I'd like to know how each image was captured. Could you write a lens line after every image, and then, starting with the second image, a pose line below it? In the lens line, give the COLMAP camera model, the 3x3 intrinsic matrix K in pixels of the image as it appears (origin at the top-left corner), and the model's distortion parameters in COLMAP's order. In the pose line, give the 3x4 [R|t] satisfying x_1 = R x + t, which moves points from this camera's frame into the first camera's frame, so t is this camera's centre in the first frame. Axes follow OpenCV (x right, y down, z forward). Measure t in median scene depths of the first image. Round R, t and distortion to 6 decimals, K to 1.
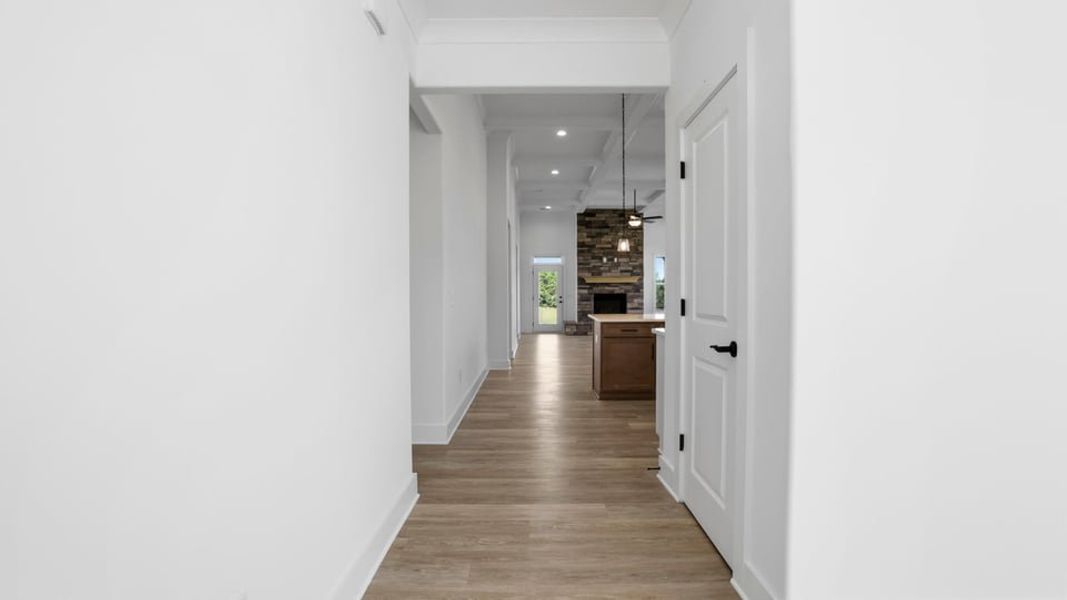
lens RADIAL K [[464.0, 0, 532.2], [0, 464.0, 301.0], [0, 0, 1]] dist [-0.027419, 0.001152]
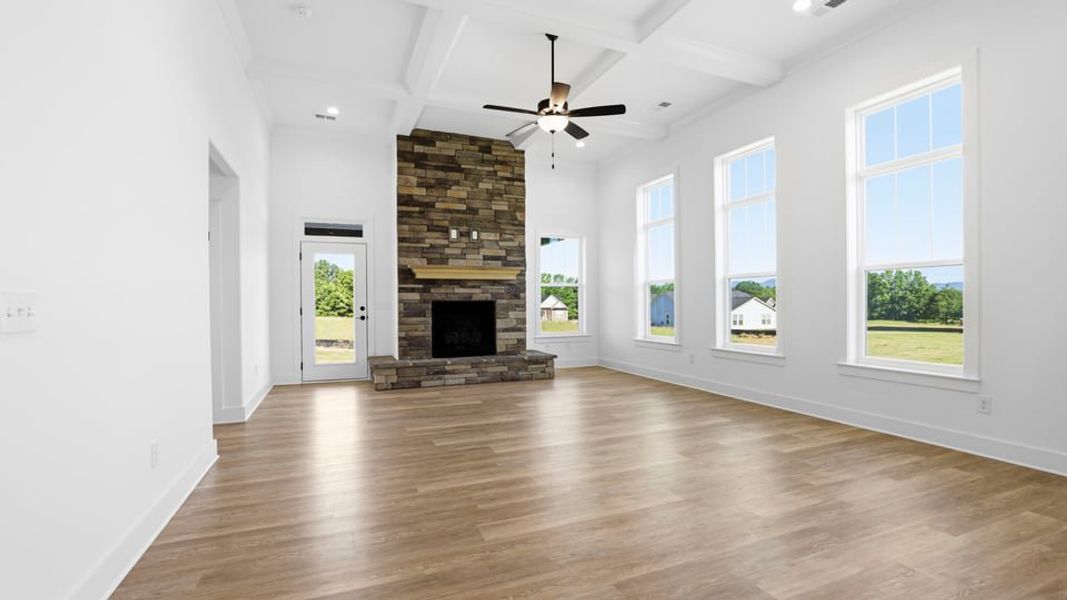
lens RADIAL K [[464.0, 0, 523.0], [0, 464.0, 309.8], [0, 0, 1]] dist [-0.027419, 0.001152]
pose [[0.920690, -0.006816, 0.390236, 0.028839], [0.001690, 0.999908, 0.013476, -0.012977], [-0.390292, -0.011747, 0.920616, 0.505779]]
